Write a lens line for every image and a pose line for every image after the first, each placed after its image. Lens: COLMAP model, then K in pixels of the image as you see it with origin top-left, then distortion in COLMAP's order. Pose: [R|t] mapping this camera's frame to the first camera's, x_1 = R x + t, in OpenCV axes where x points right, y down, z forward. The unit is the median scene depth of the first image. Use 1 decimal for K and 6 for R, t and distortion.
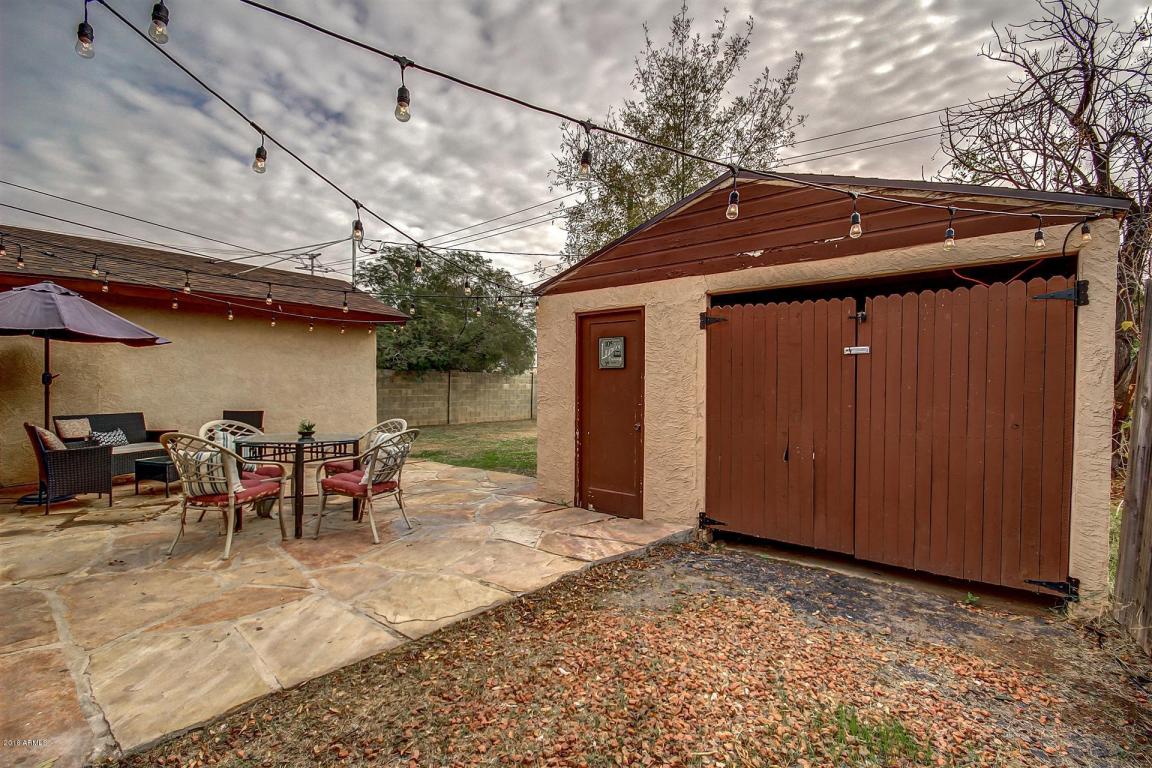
lens RADIAL K [[536.0, 0, 574.0], [0, 536.0, 393.9], [0, 0, 1]] dist [-0.000208, -0.000538]
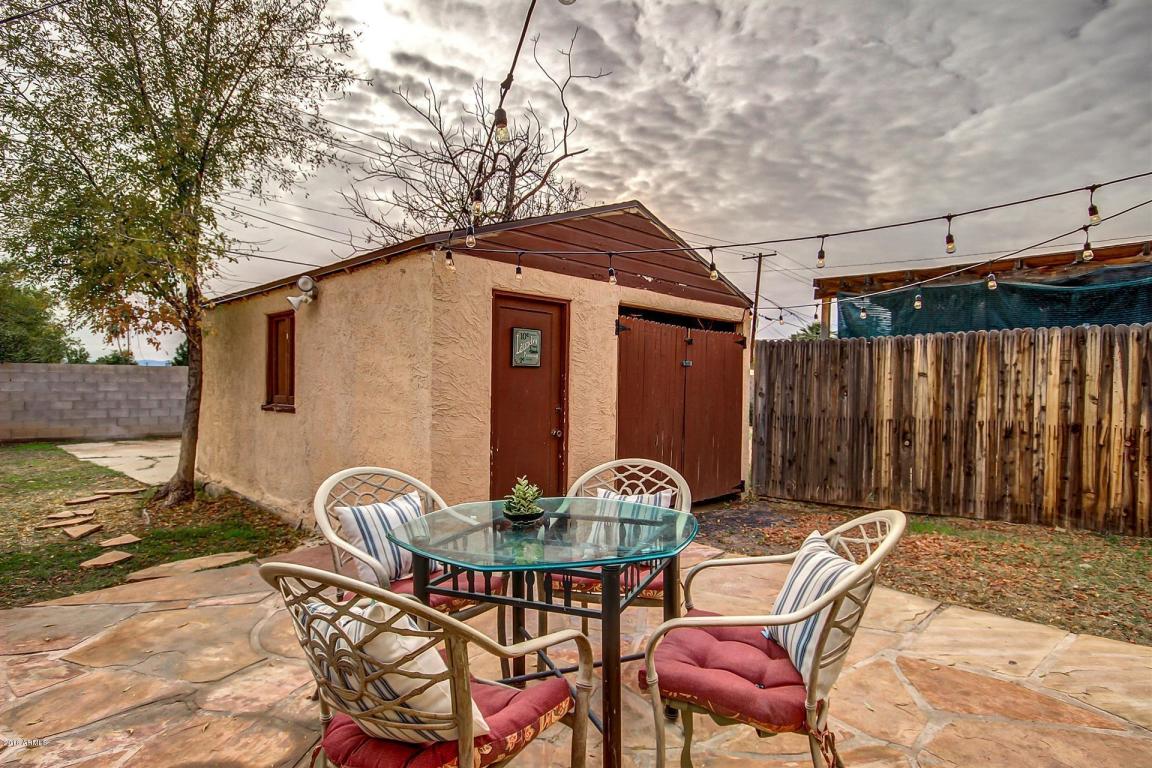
lens RADIAL K [[608.9, 0, 576.9], [0, 608.9, 396.9], [0, 0, 1]] dist [-0.000811, -0.000511]
pose [[0.085644, -0.020013, 0.996125, -0.936616], [0.012142, 0.999745, 0.019042, -0.019297], [-0.996252, 0.010464, 0.085865, 0.924951]]
